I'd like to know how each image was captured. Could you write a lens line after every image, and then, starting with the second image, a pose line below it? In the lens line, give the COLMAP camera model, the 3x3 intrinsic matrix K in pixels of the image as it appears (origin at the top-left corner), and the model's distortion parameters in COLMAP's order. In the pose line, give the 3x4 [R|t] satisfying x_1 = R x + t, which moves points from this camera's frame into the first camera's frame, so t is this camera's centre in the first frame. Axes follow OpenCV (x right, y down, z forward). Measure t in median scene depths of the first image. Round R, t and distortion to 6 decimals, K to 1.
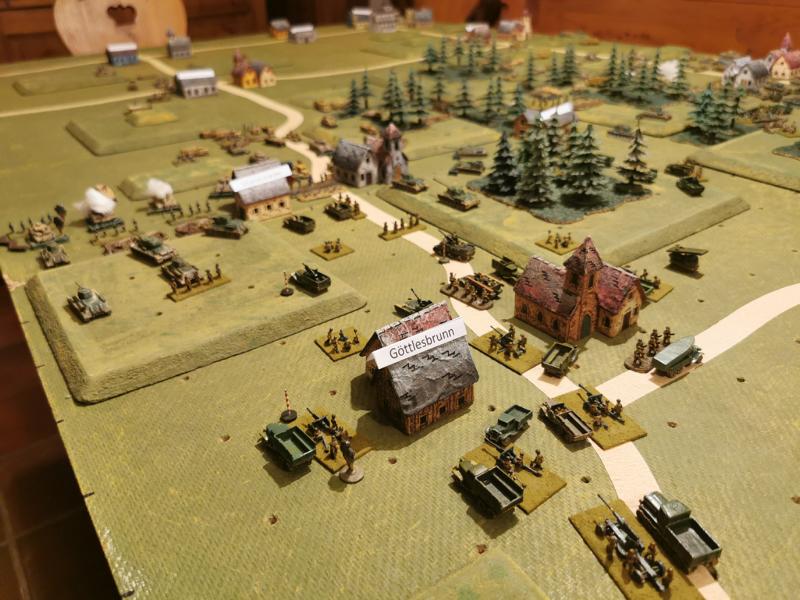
lens RADIAL K [[632.4, 0, 400.0], [0, 632.4, 300.0], [0, 0, 1]] dist [0.050526, -0.095903]
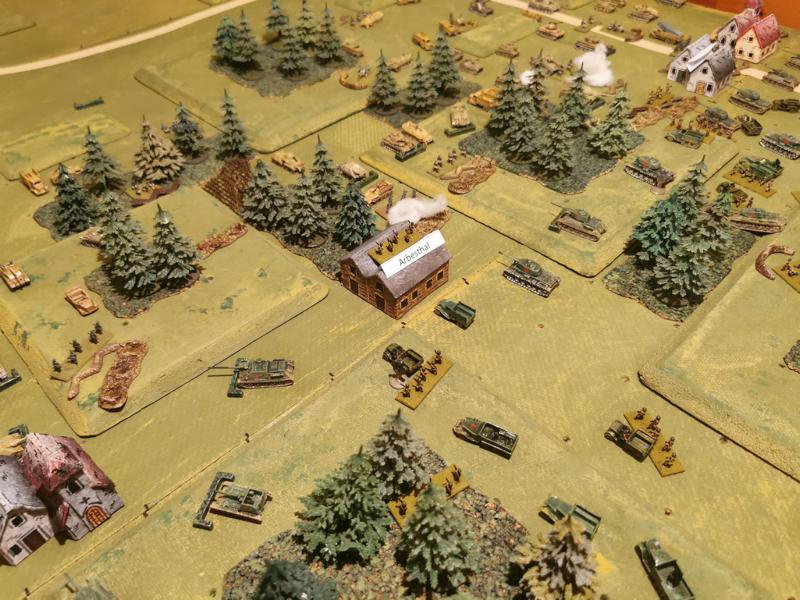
lens RADIAL K [[632.4, 0, 400.0], [0, 632.4, 300.0], [0, 0, 1]] dist [0.050526, -0.095903]
pose [[0.987675, -0.100142, 0.120291, 0.161924], [0.070052, 0.970089, 0.232421, -0.398611], [-0.139968, -0.221130, 0.965148, 0.455222]]
